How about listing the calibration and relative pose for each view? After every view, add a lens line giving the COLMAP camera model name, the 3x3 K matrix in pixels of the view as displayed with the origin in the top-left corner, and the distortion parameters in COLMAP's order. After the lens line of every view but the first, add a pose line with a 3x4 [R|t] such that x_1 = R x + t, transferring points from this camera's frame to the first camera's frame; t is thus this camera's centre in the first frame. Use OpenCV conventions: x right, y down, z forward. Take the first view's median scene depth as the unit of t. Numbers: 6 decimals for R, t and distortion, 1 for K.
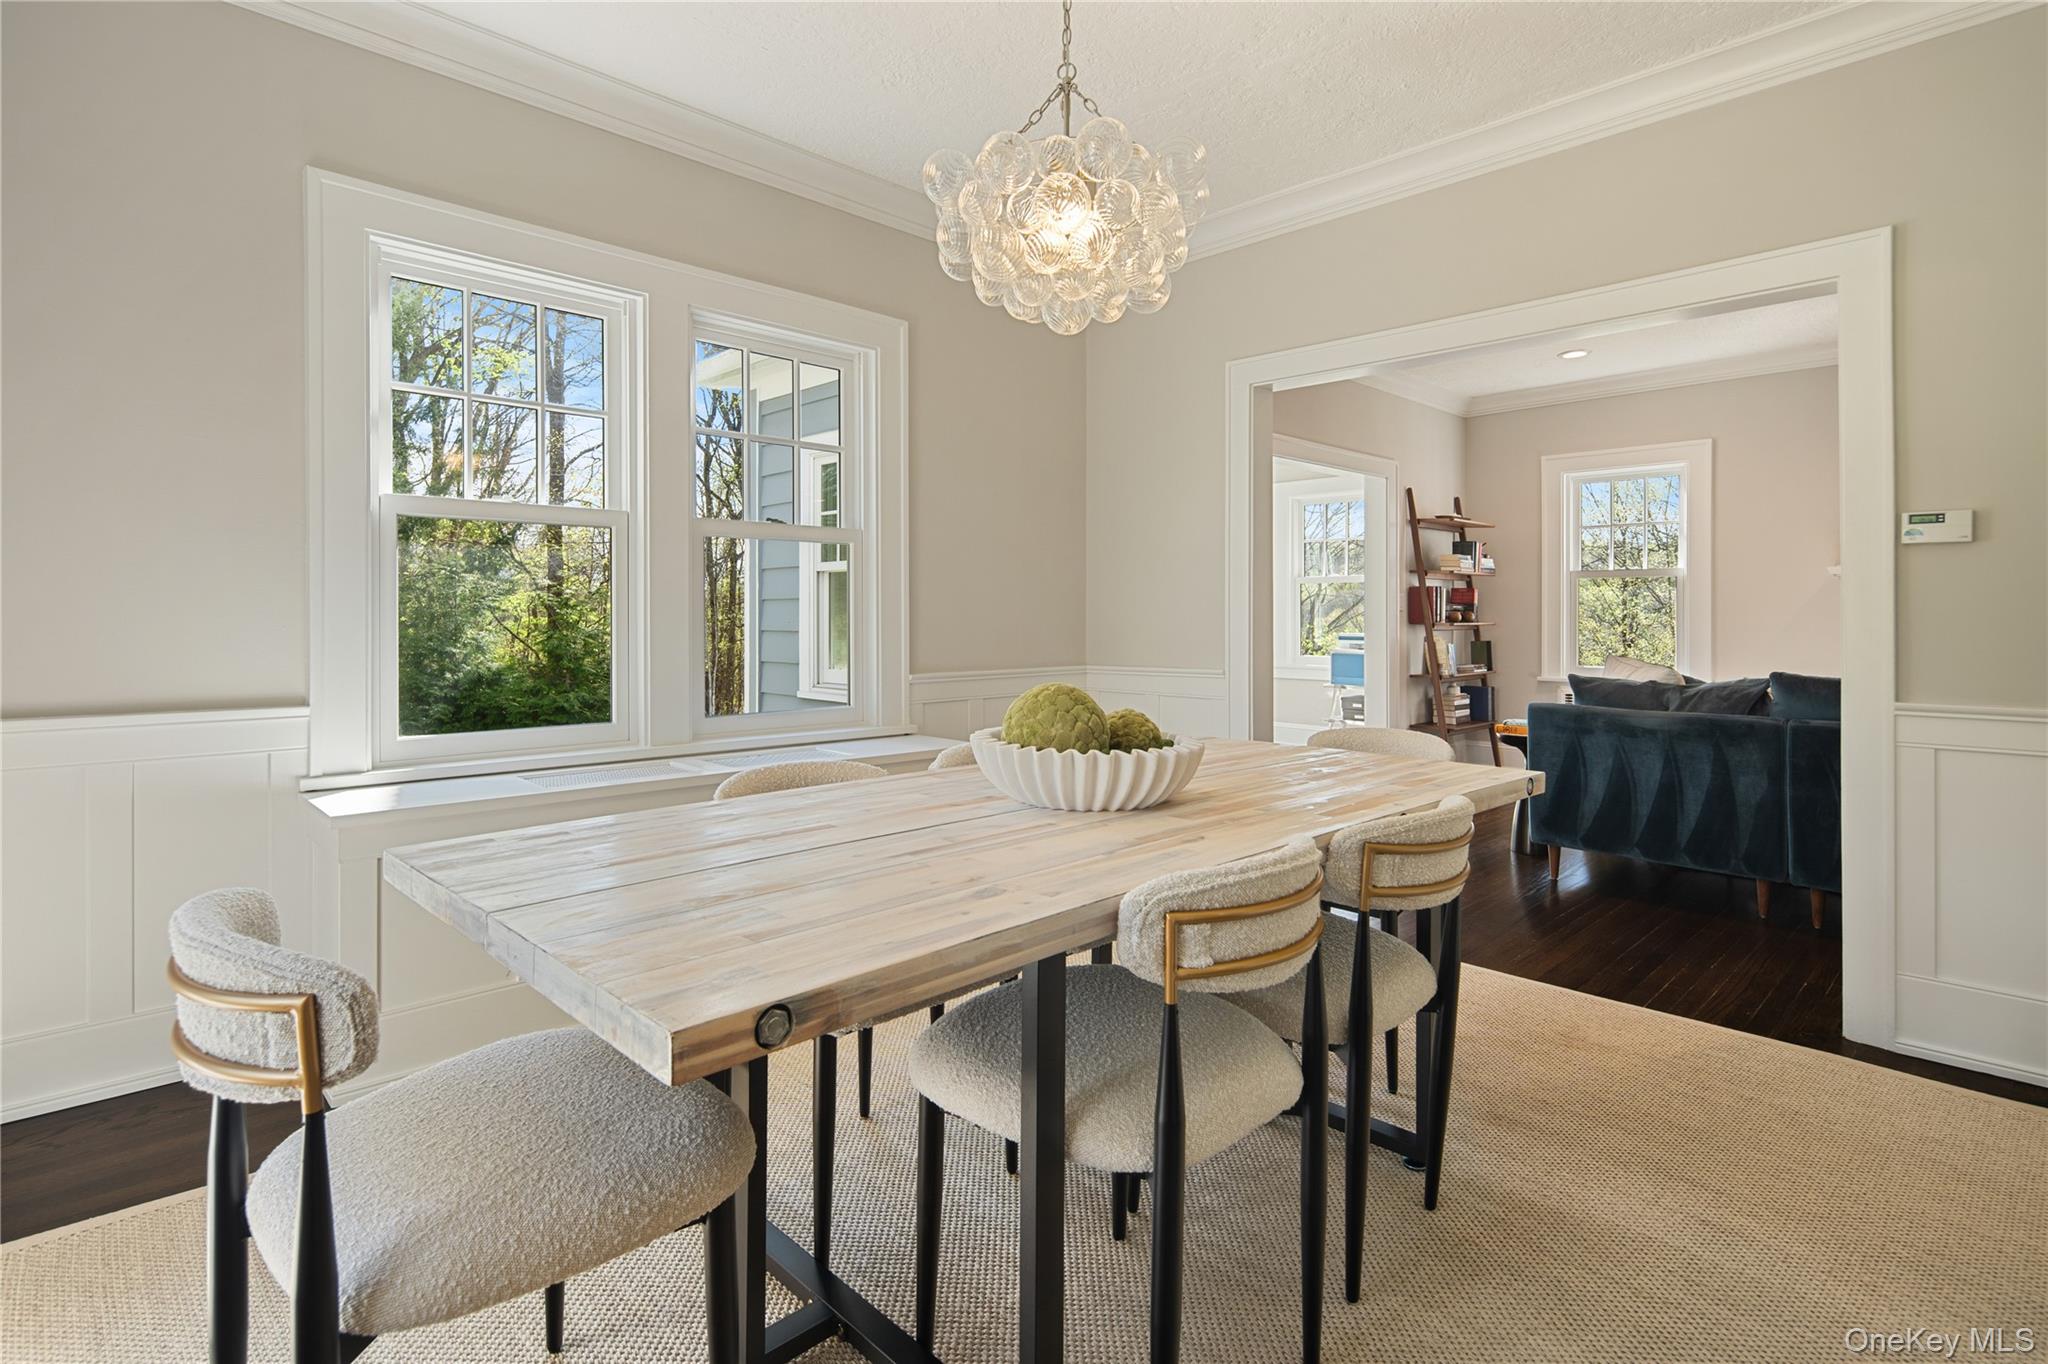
lens RADIAL K [[1010.8, 0, 1021.5], [0, 1010.8, 613.5], [0, 0, 1]] dist [0.002952, -0.001708]
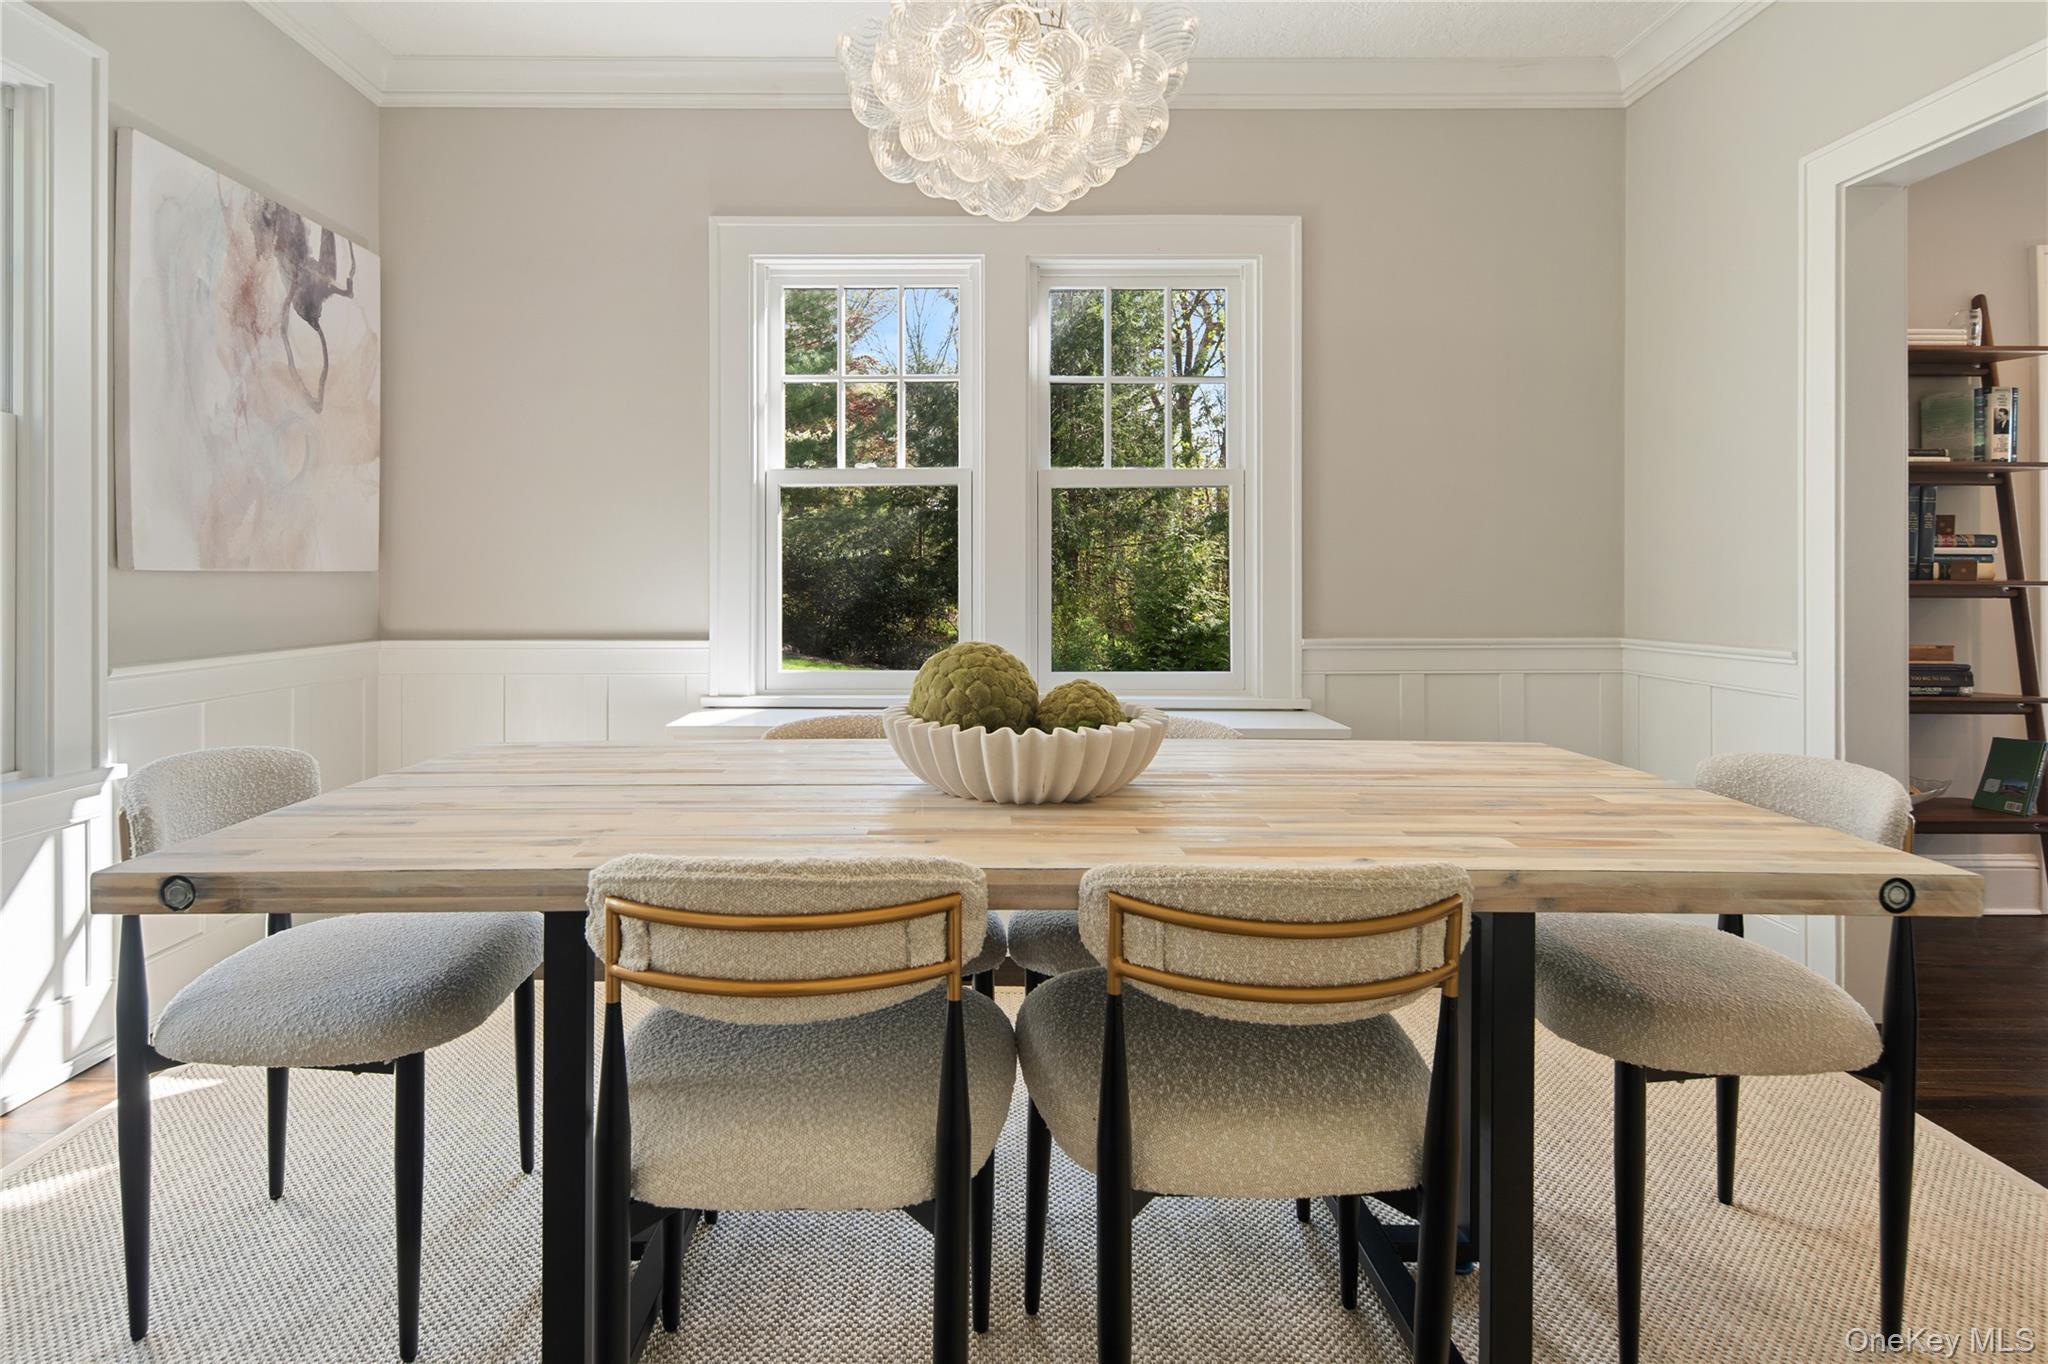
lens RADIAL K [[1075.7, 0, 976.9], [0, 1075.7, 582.7], [0, 0, 1]] dist [0.000938, -0.000339]
pose [[0.714728, 0.002154, -0.699399, 0.493270], [0.004362, 0.999962, 0.007537, 0.010194], [0.699389, -0.008438, 0.714692, 0.273103]]
